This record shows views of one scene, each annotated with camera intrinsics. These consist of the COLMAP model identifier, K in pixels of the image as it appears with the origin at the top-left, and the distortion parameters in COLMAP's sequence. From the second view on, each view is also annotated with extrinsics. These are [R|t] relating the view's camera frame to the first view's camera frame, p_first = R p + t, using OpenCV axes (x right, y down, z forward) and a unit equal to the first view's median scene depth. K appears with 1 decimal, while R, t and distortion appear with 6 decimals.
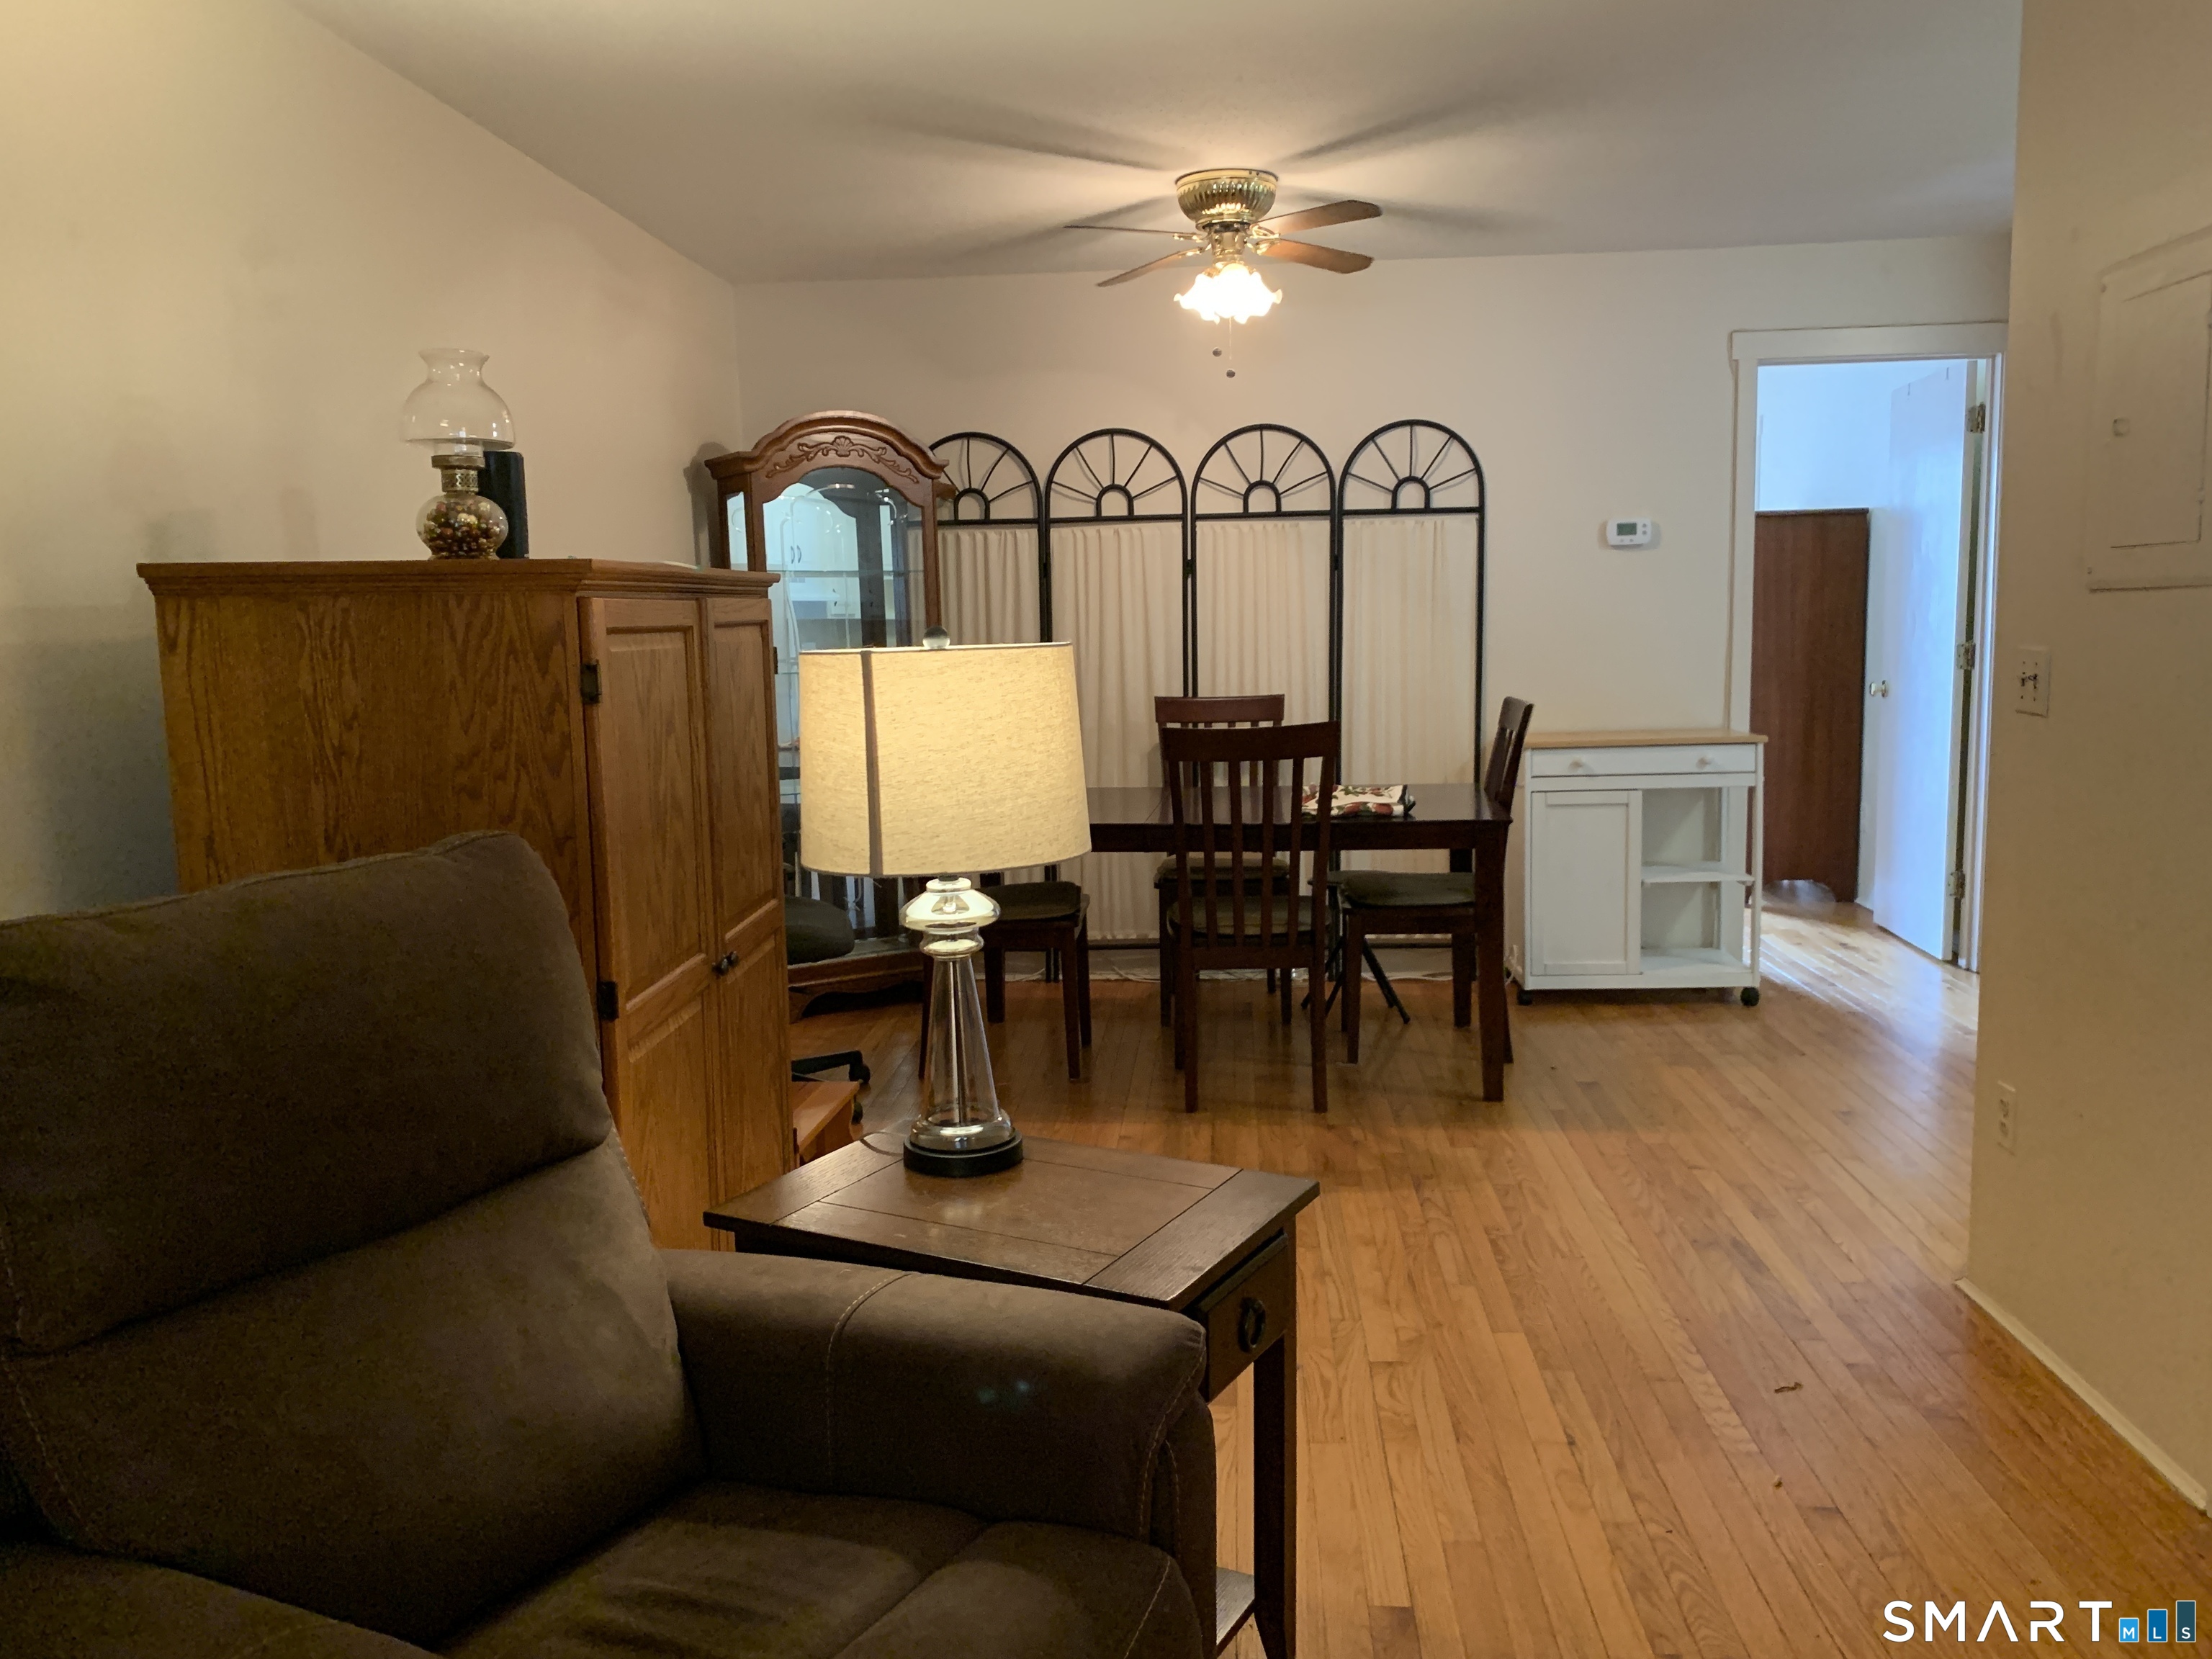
lens RADIAL K [[1675.7, 0, 1106.0], [0, 1675.7, 829.5], [0, 0, 1]] dist [0.133516, -0.268587]
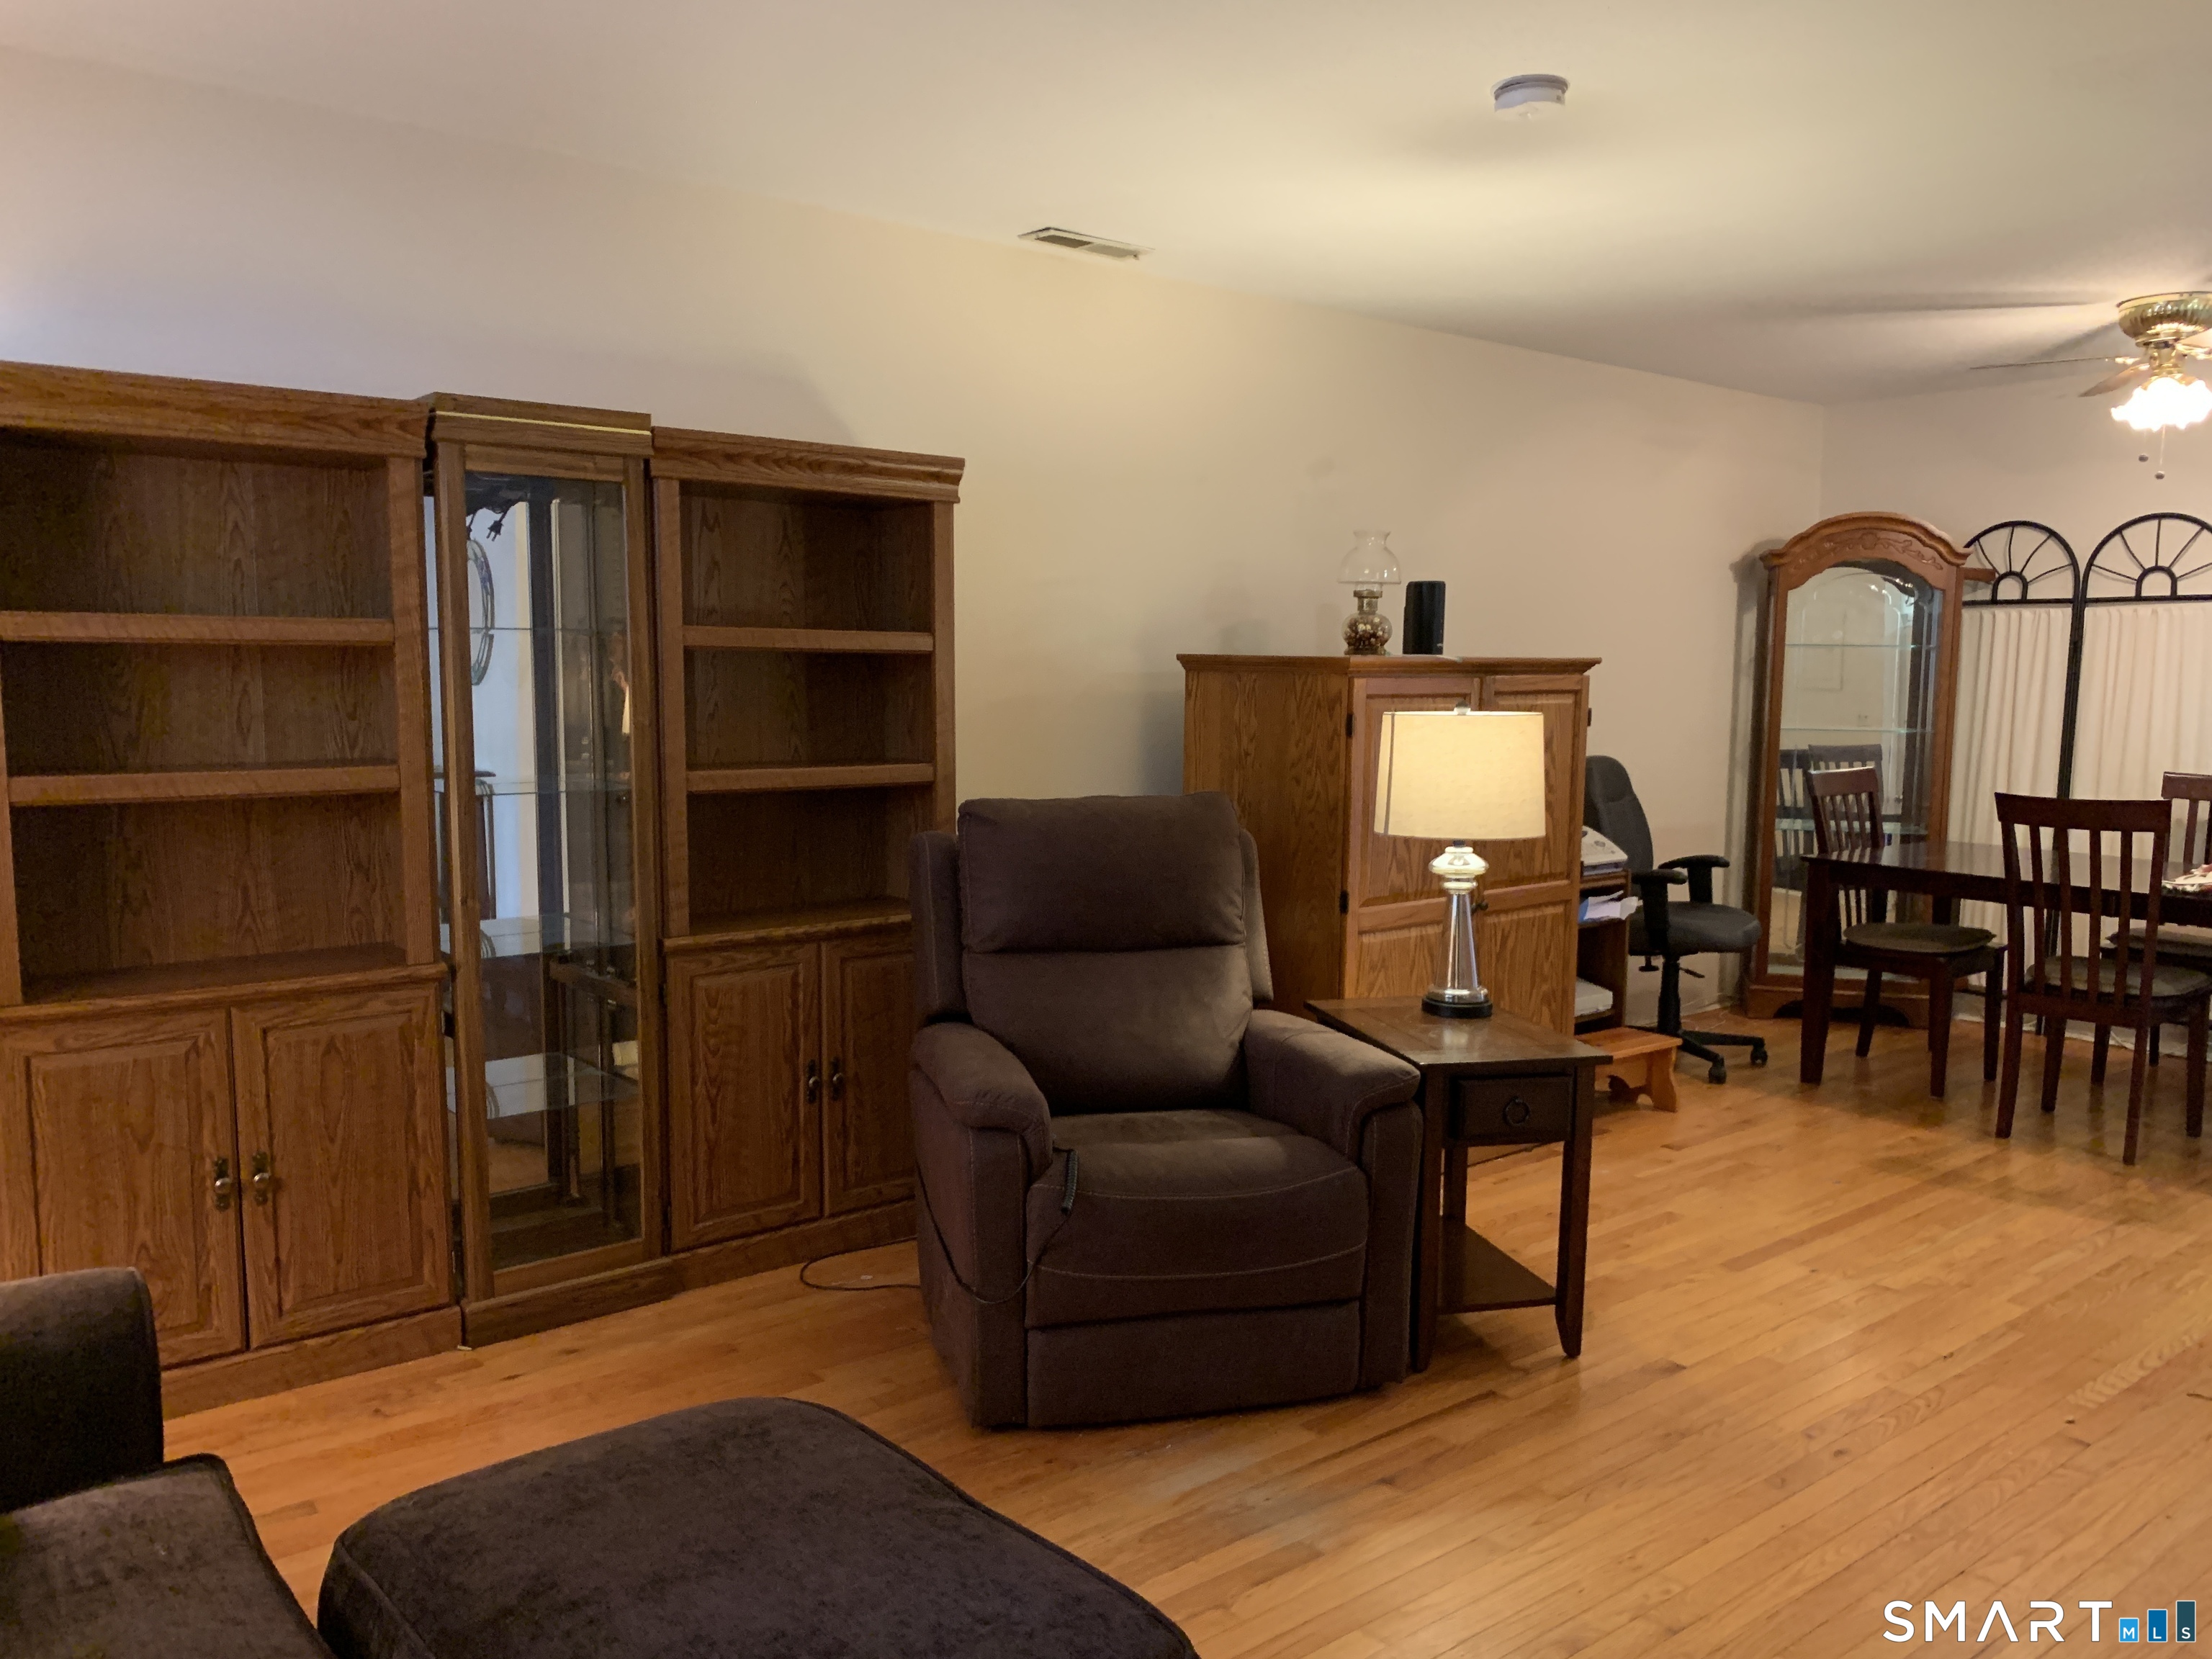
lens RADIAL K [[1687.6, 0, 1106.0], [0, 1687.6, 829.5], [0, 0, 1]] dist [-0.003415, -0.003067]
pose [[0.676133, 0.100944, -0.729832, 0.448370], [-0.117045, 0.992707, 0.028869, 0.001689], [0.727423, 0.065903, 0.683017, -0.217303]]
